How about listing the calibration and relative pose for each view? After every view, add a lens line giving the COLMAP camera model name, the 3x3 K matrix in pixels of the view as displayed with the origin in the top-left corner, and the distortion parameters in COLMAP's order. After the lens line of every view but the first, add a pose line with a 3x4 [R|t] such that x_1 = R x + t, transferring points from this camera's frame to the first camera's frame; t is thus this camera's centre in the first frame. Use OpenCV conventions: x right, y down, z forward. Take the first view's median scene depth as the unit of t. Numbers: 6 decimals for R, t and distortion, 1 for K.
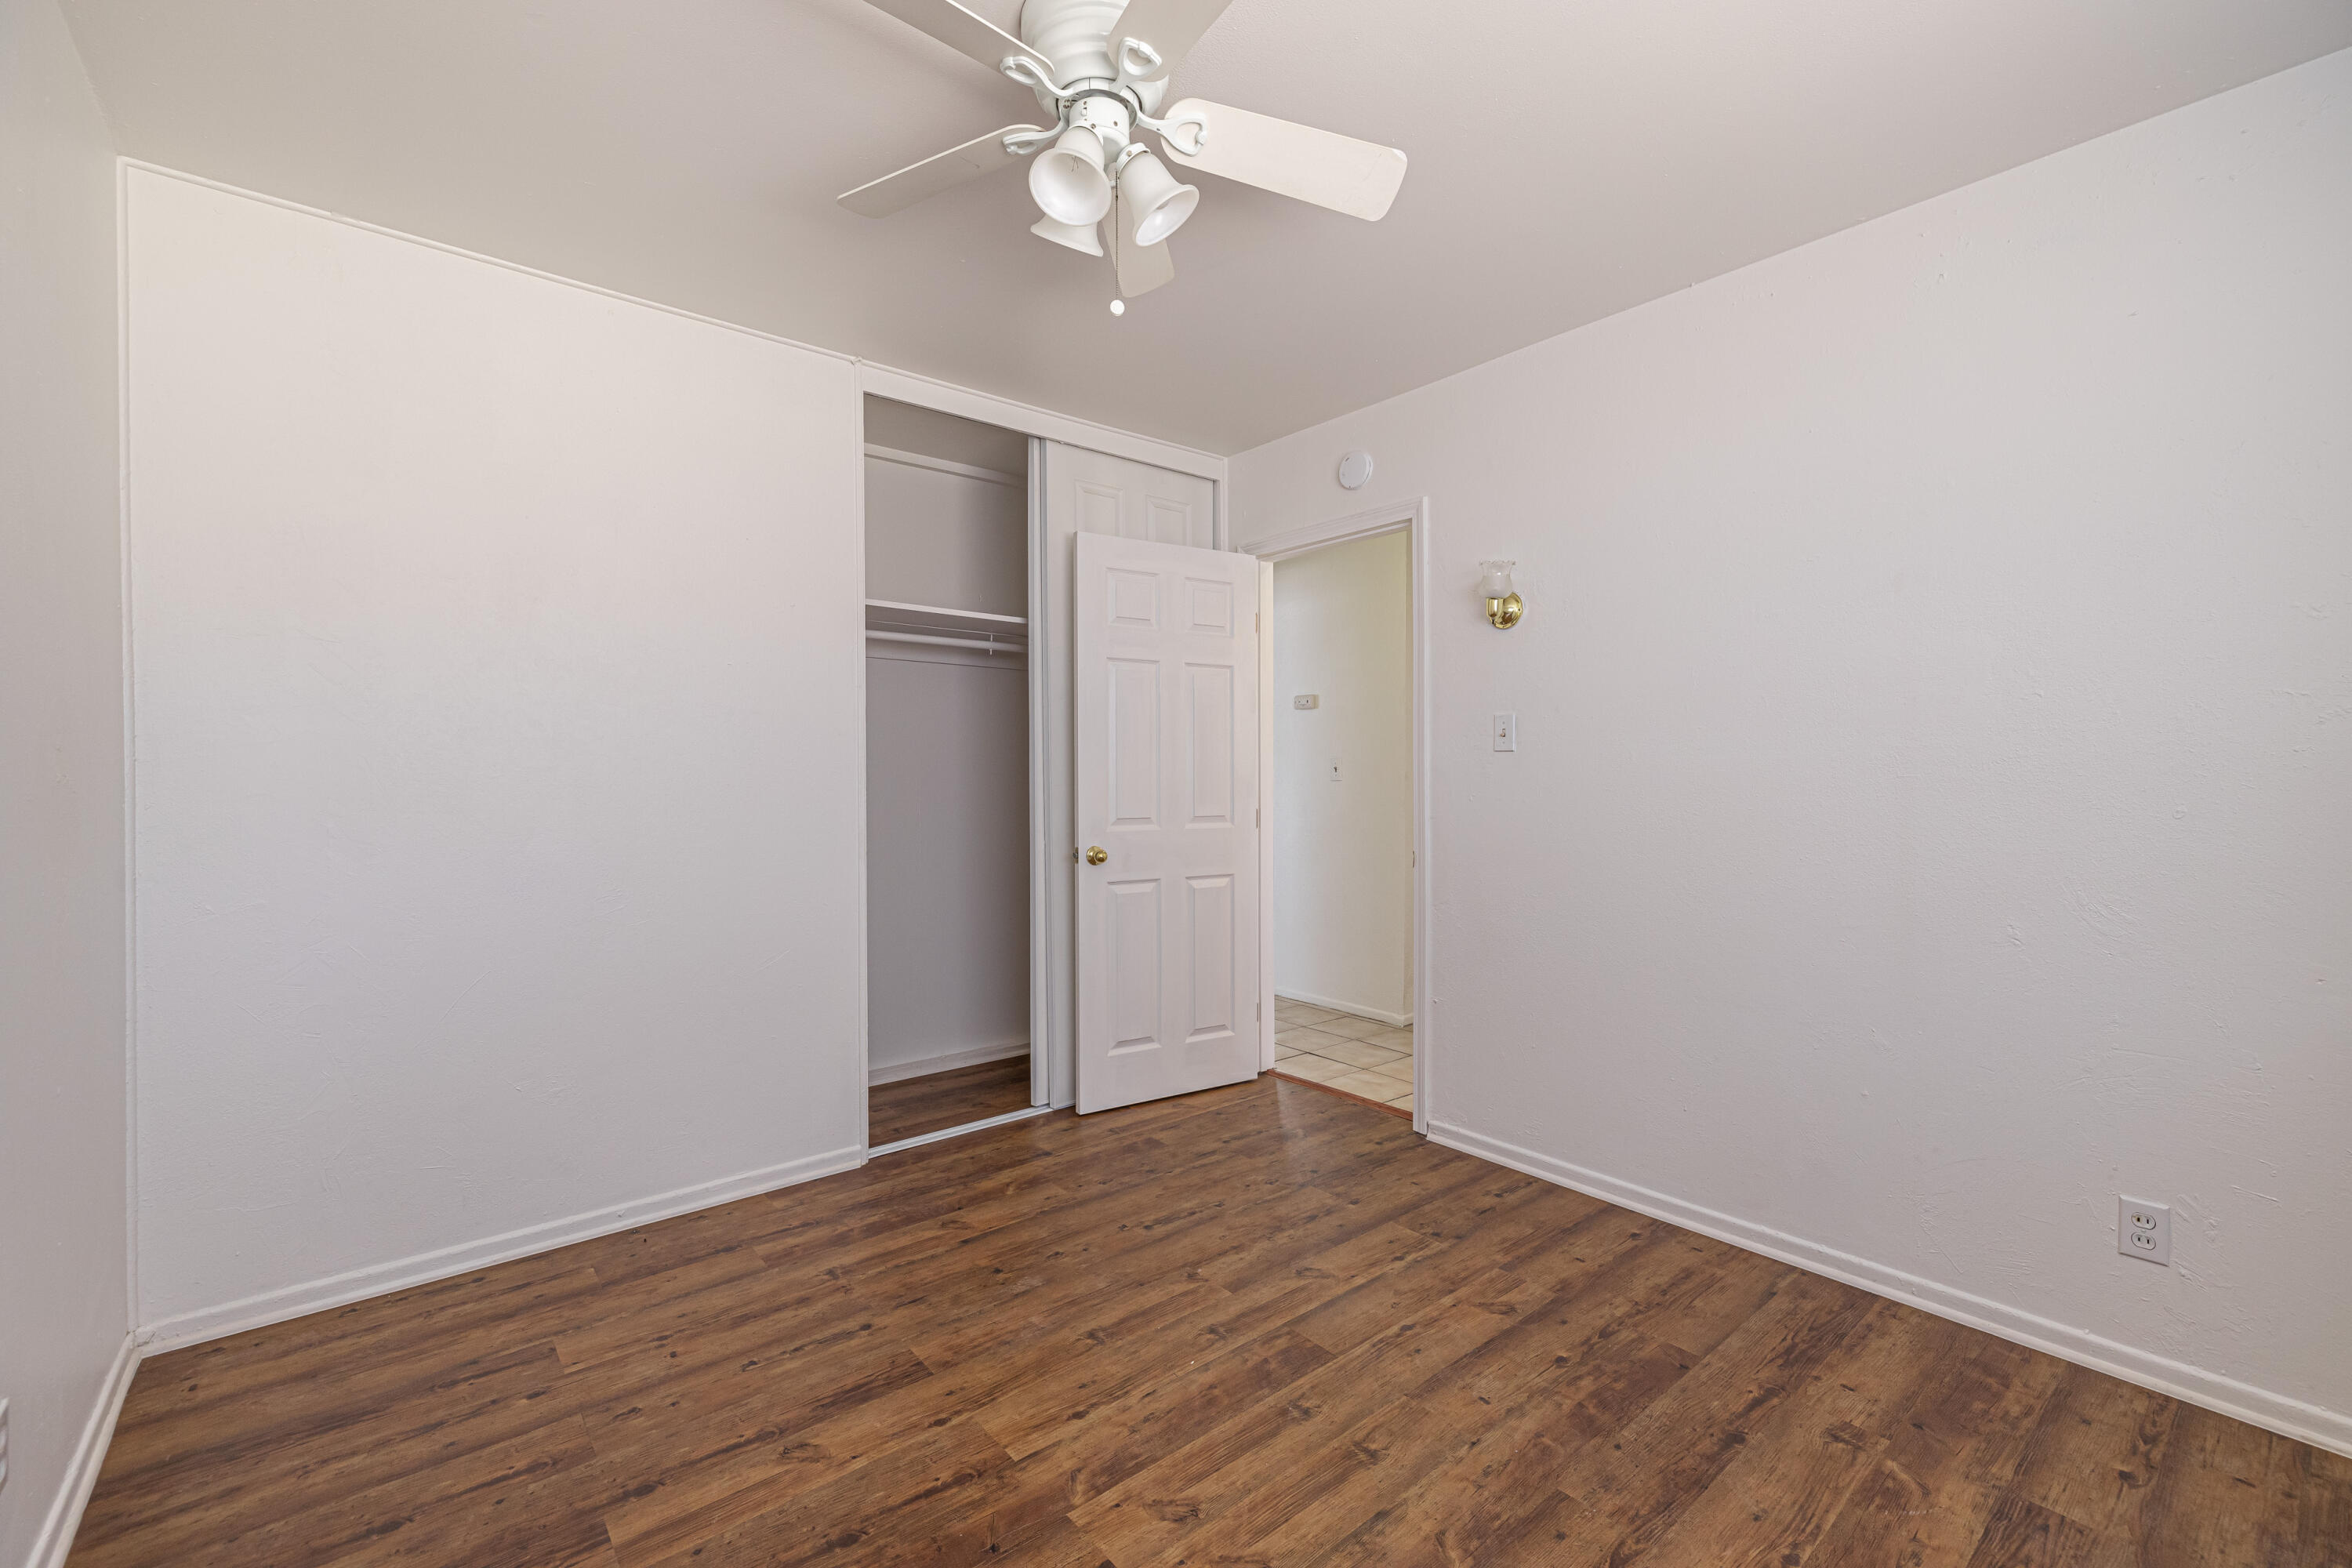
lens RADIAL K [[999.8, 0, 1176.0], [0, 999.8, 784.0], [0, 0, 1]] dist [0.000362, 0.000049]
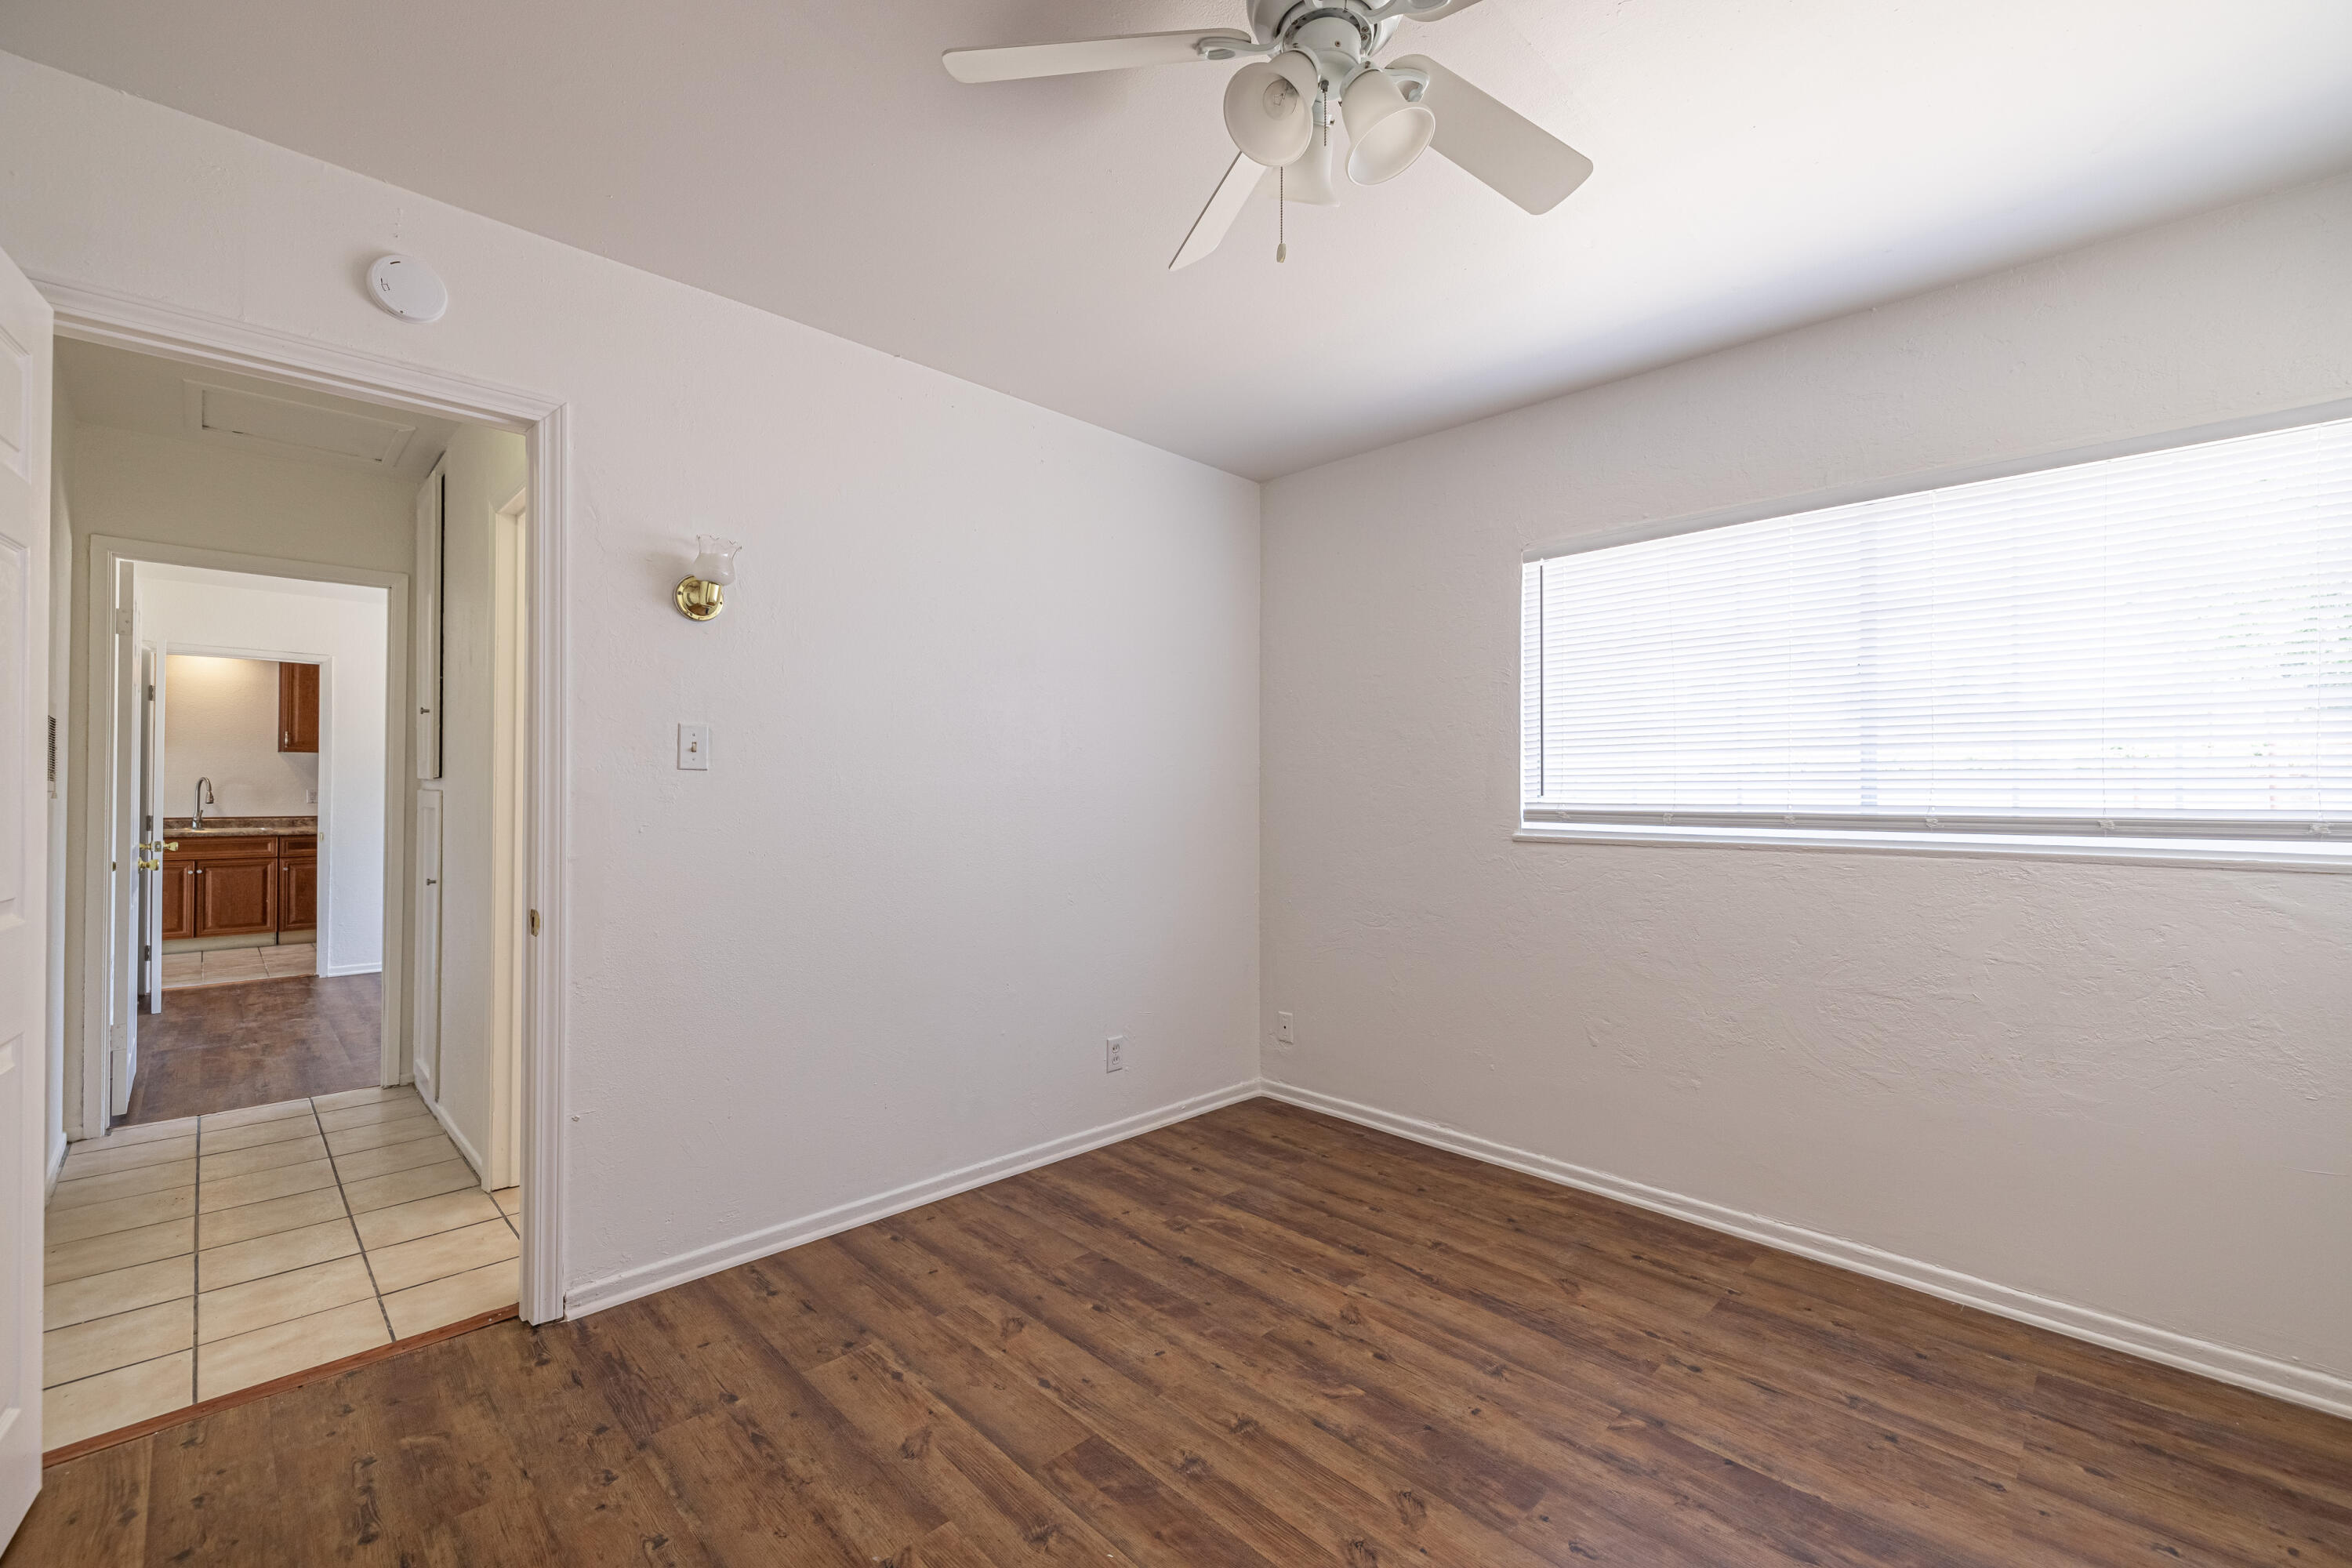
lens RADIAL K [[986.7, 0, 1185.6], [0, 986.7, 771.9], [0, 0, 1]] dist [0.001609, -0.000099]
pose [[-0.101801, 0.017812, 0.994645, -0.711000], [0.004543, 0.999838, -0.017440, -0.019493], [-0.994794, 0.002743, -0.101865, 0.941263]]
